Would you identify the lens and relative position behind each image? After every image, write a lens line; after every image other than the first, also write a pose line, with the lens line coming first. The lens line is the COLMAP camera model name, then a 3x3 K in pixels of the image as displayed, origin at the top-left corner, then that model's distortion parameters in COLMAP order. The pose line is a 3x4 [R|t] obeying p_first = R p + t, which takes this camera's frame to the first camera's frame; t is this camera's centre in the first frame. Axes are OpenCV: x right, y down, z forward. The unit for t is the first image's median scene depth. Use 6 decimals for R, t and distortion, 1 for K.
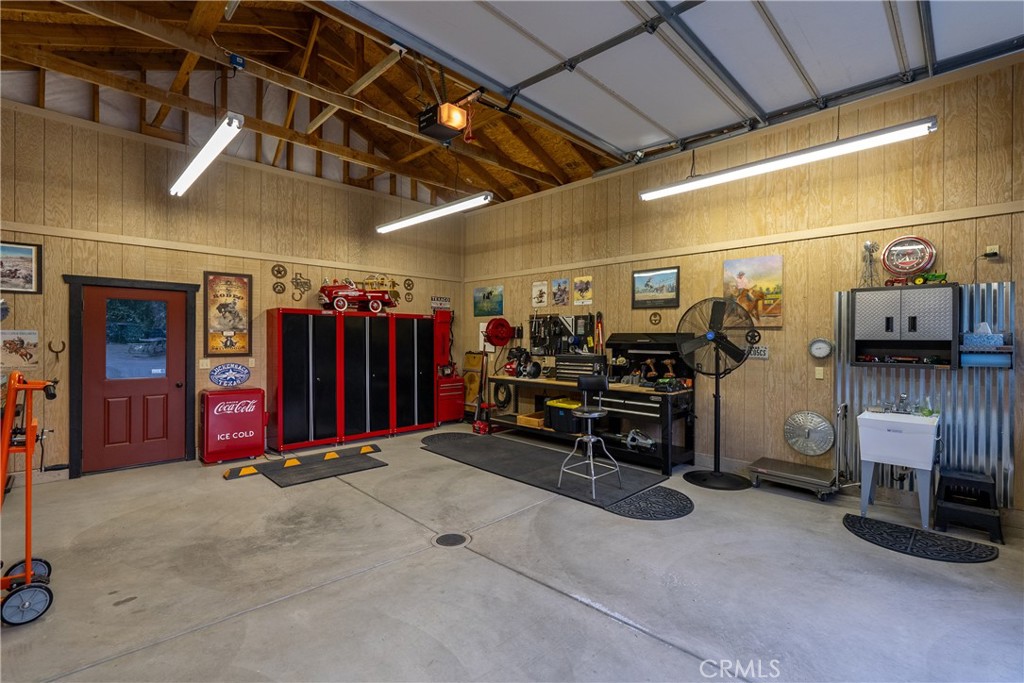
lens RADIAL K [[456.9, 0, 514.3], [0, 456.9, 339.4], [0, 0, 1]] dist [-0.008777, 0.002743]
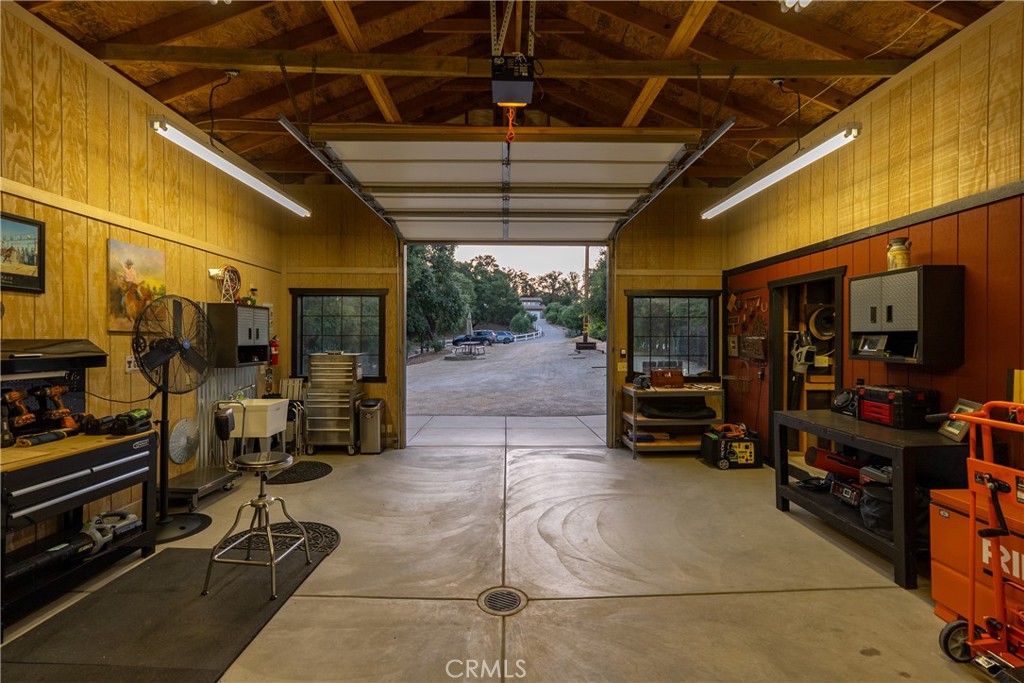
lens RADIAL K [[456.9, 0, 511.0], [0, 456.9, 342.8], [0, 0, 1]] dist [-0.008777, 0.002743]
pose [[-0.712391, -0.012493, 0.701672, -0.504853], [-0.003597, 0.999893, 0.014151, -0.021903], [-0.701774, 0.007557, -0.712360, 1.102509]]
